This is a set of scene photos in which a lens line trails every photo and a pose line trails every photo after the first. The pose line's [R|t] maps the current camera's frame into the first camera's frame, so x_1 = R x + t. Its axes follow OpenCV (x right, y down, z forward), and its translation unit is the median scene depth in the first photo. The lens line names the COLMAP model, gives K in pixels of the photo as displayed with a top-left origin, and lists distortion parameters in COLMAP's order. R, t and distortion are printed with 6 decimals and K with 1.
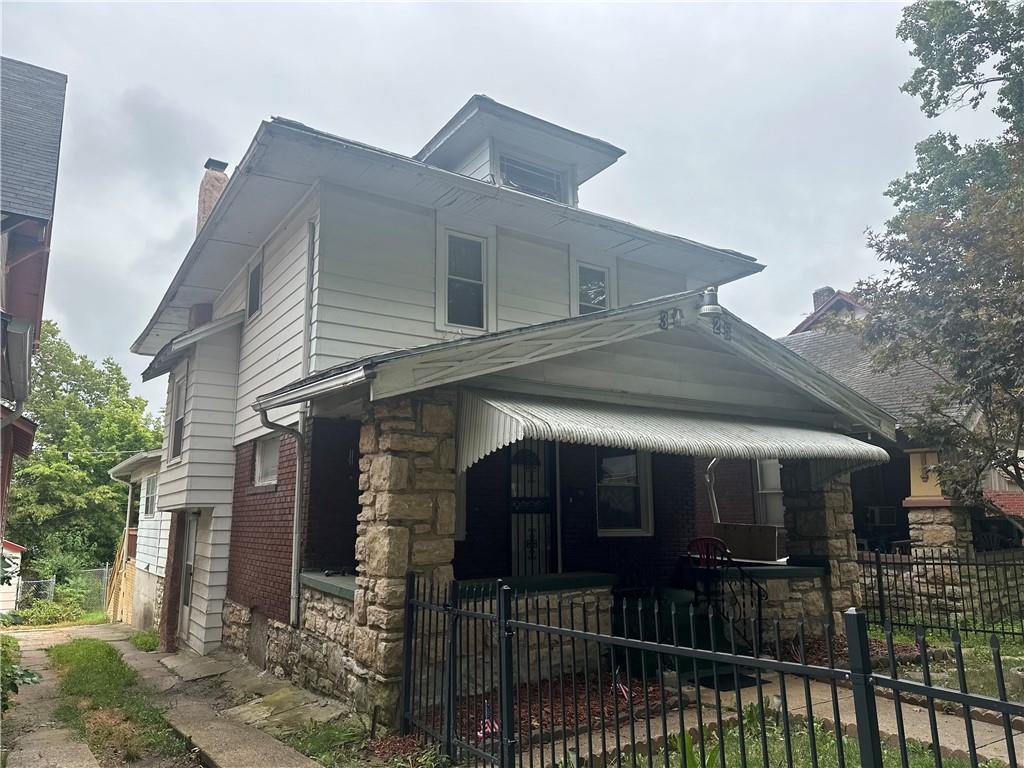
lens RADIAL K [[727.3, 0, 512.0], [0, 727.3, 384.0], [0, 0, 1]] dist [0.005258, -0.007201]
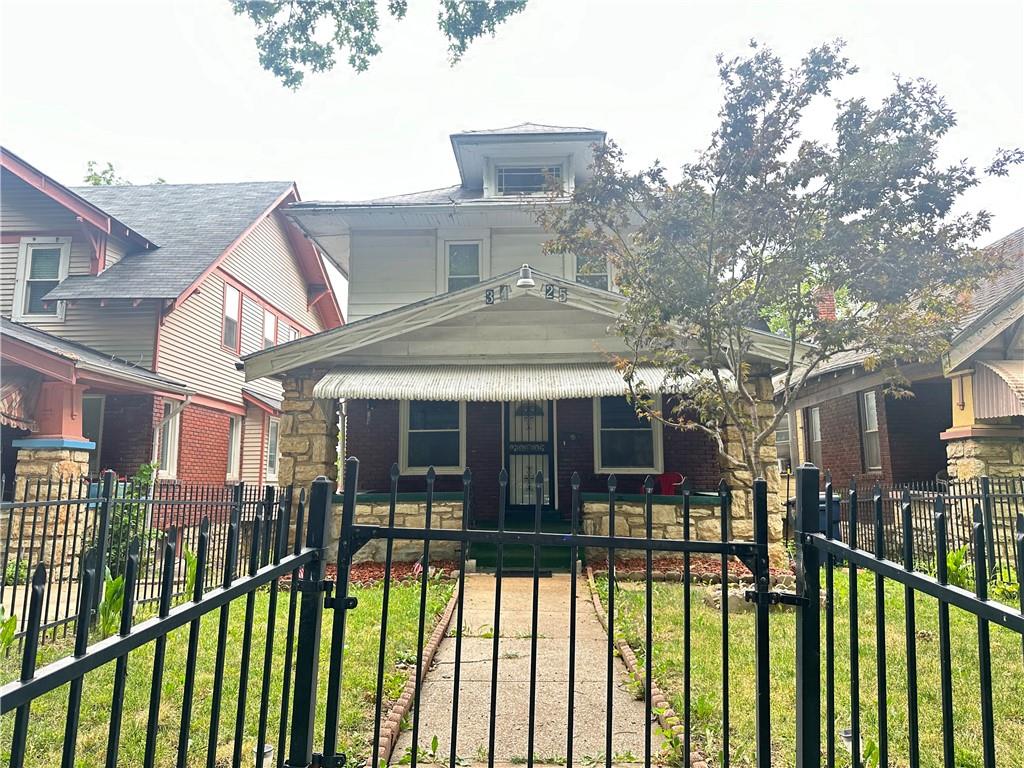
lens RADIAL K [[727.3, 0, 512.0], [0, 727.3, 384.0], [0, 0, 1]] dist [0.005258, -0.007201]
pose [[0.808744, -0.080372, -0.582644, 0.820579], [0.107148, 0.994175, 0.011588, 0.045532], [0.578319, -0.071801, 0.812645, -0.018821]]
